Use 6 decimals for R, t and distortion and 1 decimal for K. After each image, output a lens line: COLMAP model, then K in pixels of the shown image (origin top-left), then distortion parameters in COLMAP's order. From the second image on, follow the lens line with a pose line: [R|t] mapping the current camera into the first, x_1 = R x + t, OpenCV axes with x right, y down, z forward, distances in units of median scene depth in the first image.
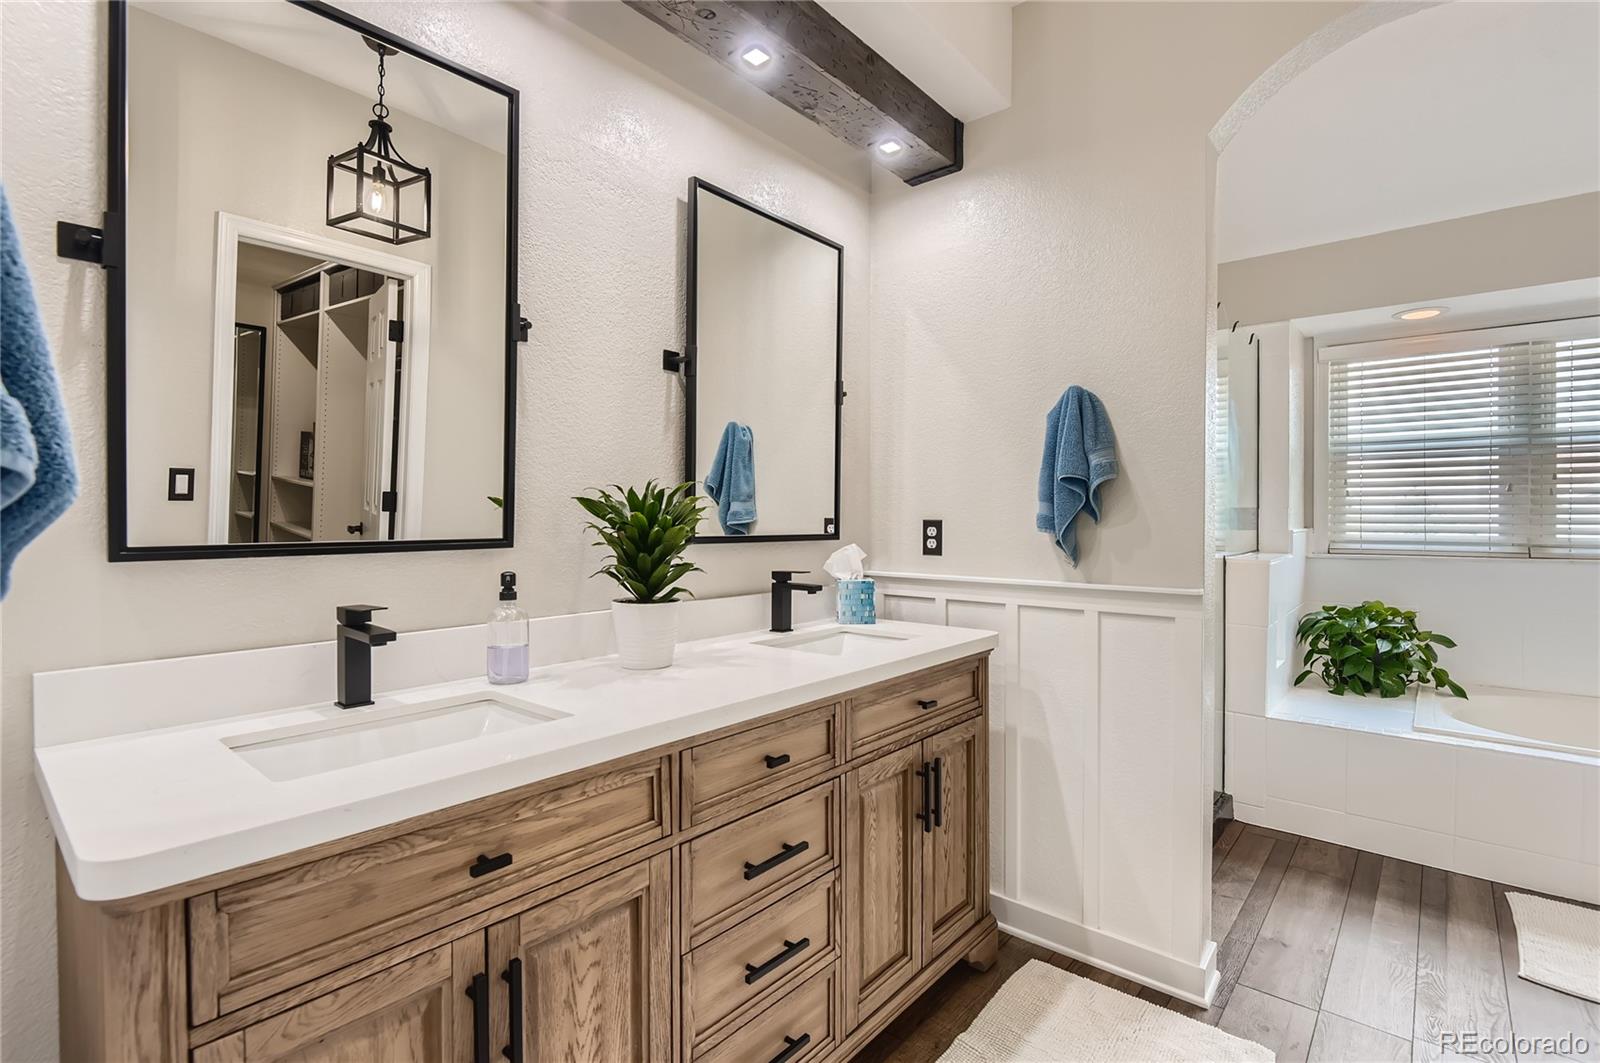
lens RADIAL K [[755.0, 0, 802.5], [0, 755.0, 528.0], [0, 0, 1]] dist [0.008599, -0.008849]
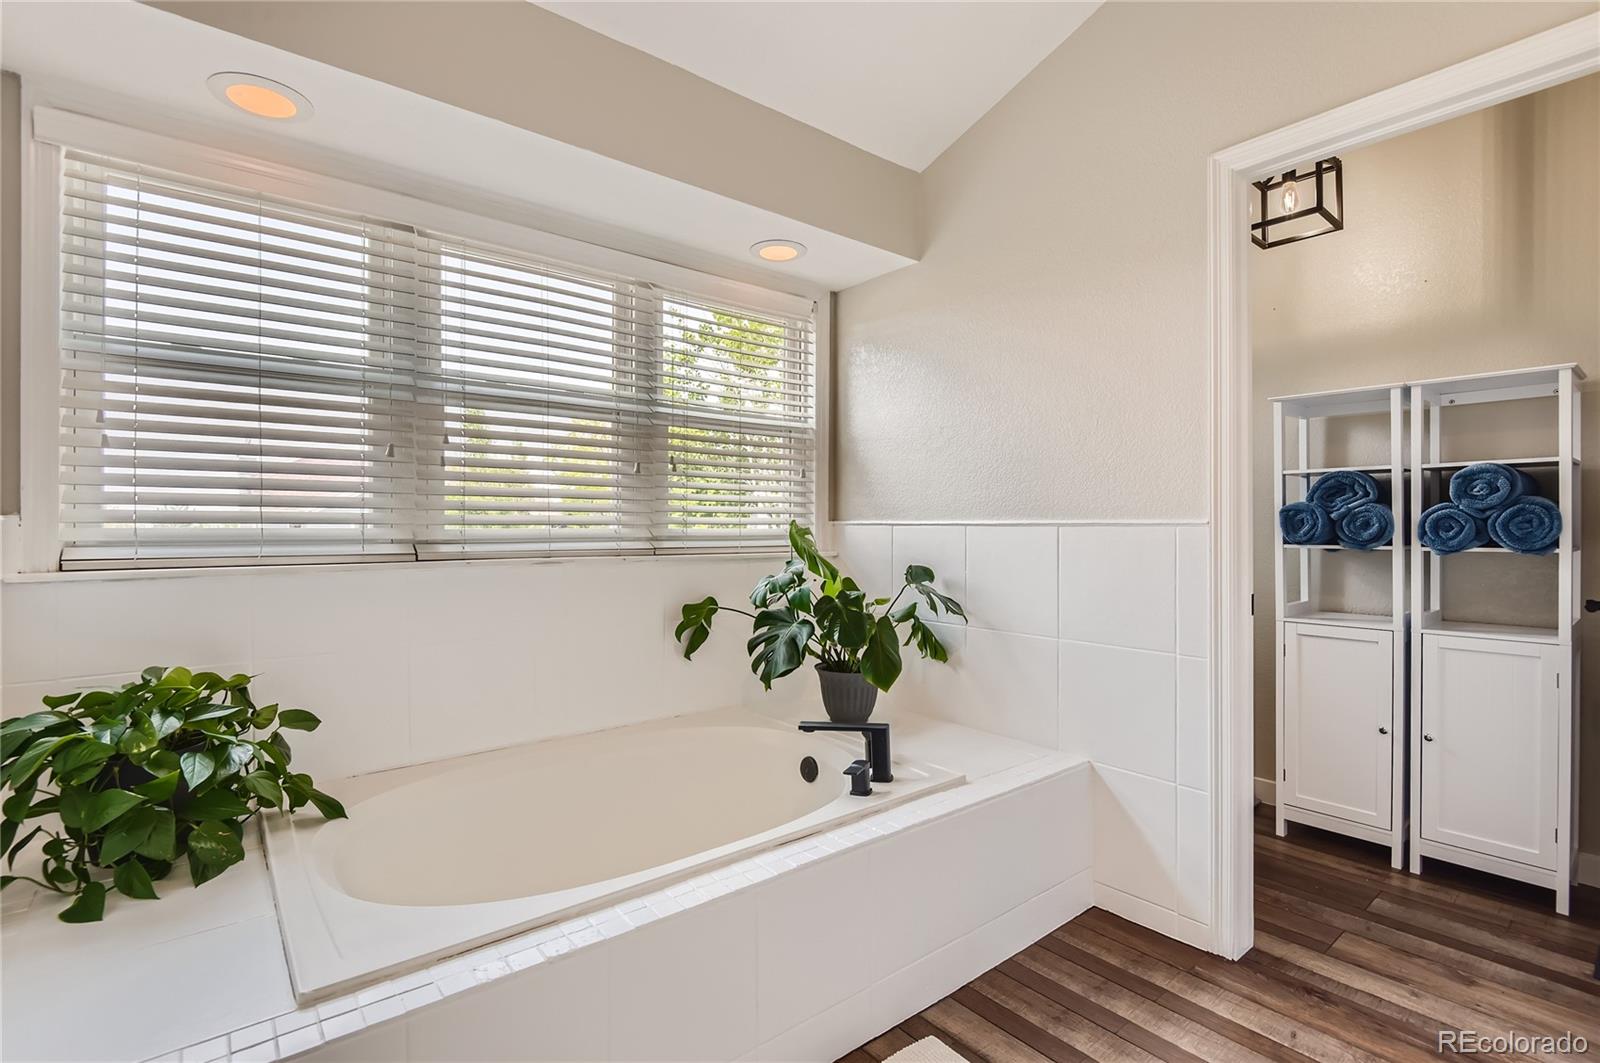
lens RADIAL K [[755.0, 0, 804.2], [0, 755.0, 527.1], [0, 0, 1]] dist [0.008599, -0.008849]
pose [[0.196042, -0.000787, 0.980595, 0.383862], [0.009990, 0.999949, -0.001195, 0.014121], [-0.980545, 0.010031, 0.196040, 0.536797]]
